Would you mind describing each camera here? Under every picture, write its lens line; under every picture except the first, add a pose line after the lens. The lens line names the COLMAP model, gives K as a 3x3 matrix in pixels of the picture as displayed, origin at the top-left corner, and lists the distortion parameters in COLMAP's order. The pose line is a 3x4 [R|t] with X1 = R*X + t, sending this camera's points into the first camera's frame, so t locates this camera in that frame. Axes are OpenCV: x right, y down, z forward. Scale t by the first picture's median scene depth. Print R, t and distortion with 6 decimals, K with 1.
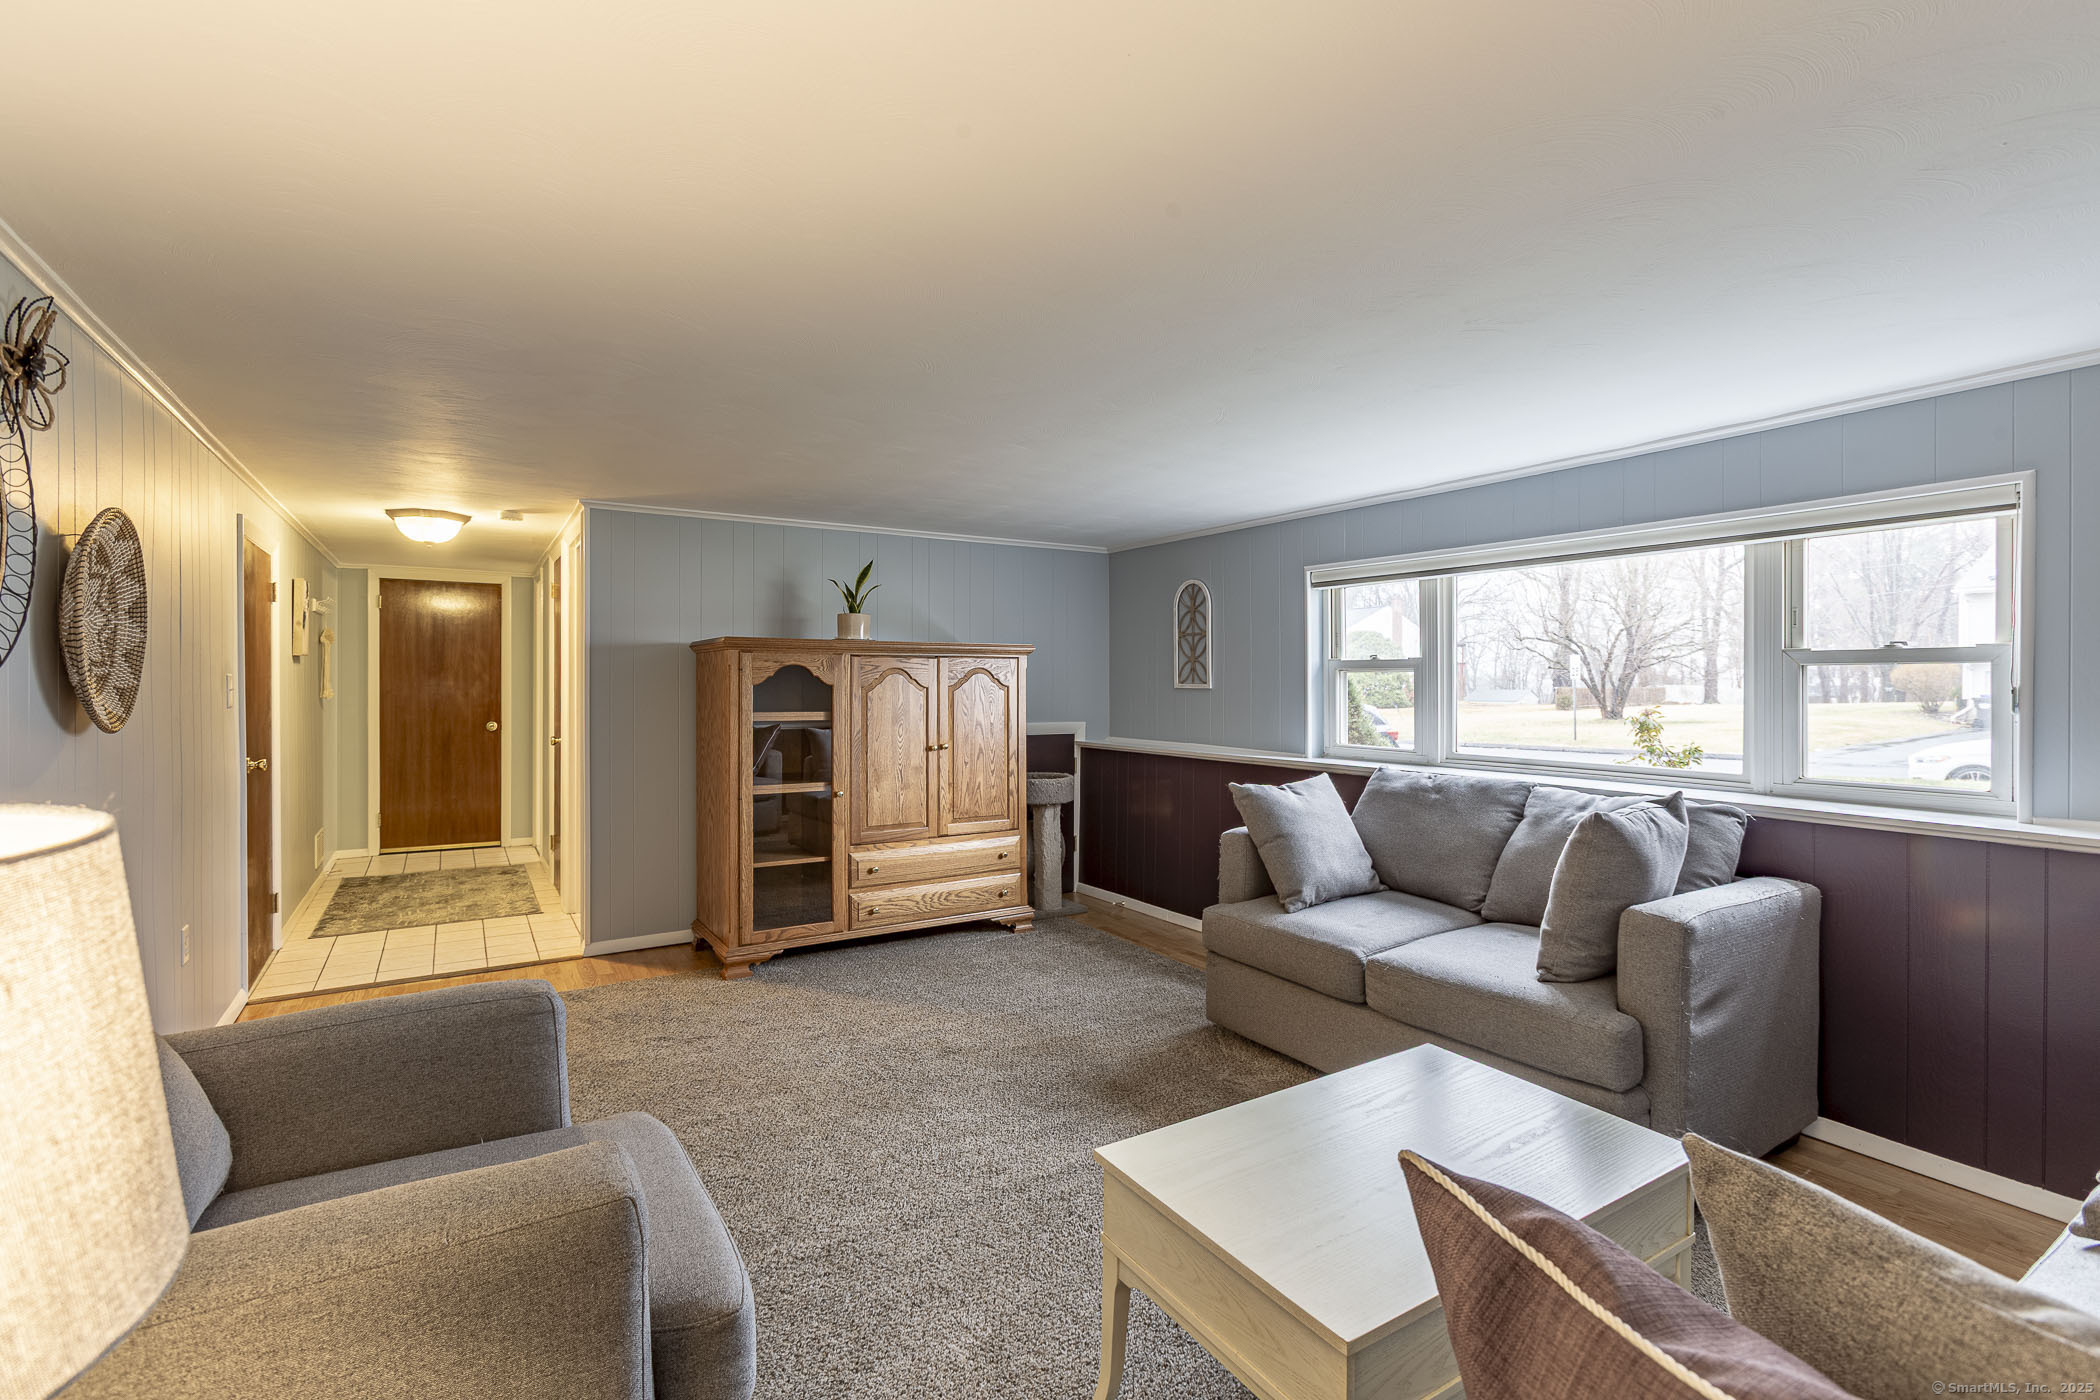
lens RADIAL K [[954.1, 0, 1052.4], [0, 954.1, 689.1], [0, 0, 1]] dist [-0.011977, 0.012410]
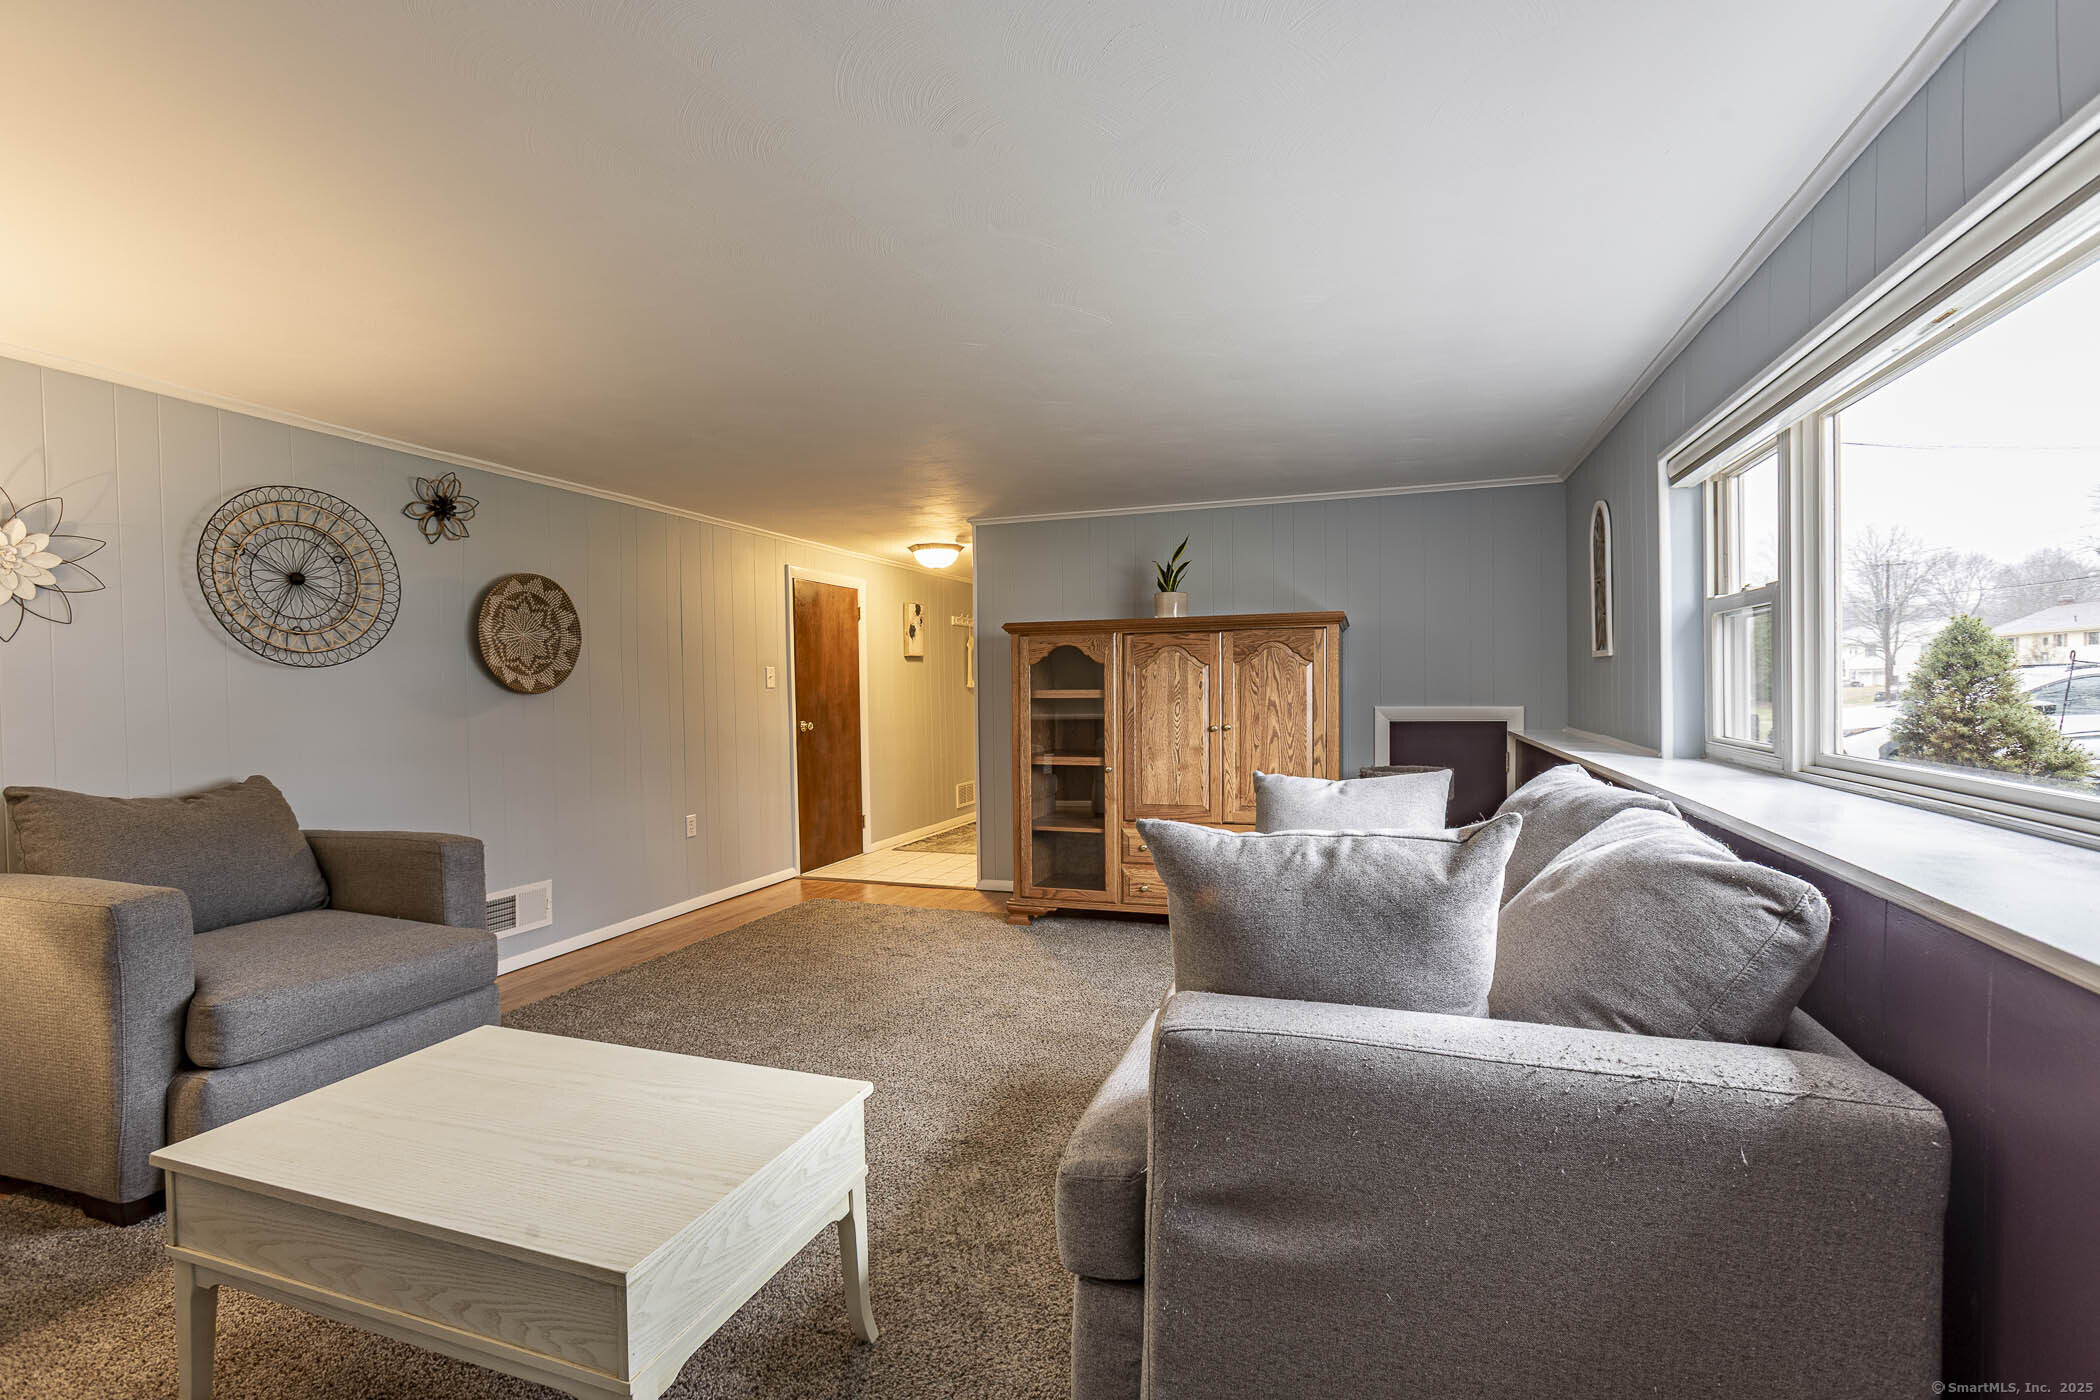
lens RADIAL K [[954.1, 0, 1052.4], [0, 954.1, 689.1], [0, 0, 1]] dist [-0.011977, 0.012410]
pose [[0.610963, -0.010804, -0.791585, 0.554595], [0.010408, 0.999930, -0.005615, 0.028505], [0.791590, -0.004808, 0.611033, 0.319866]]
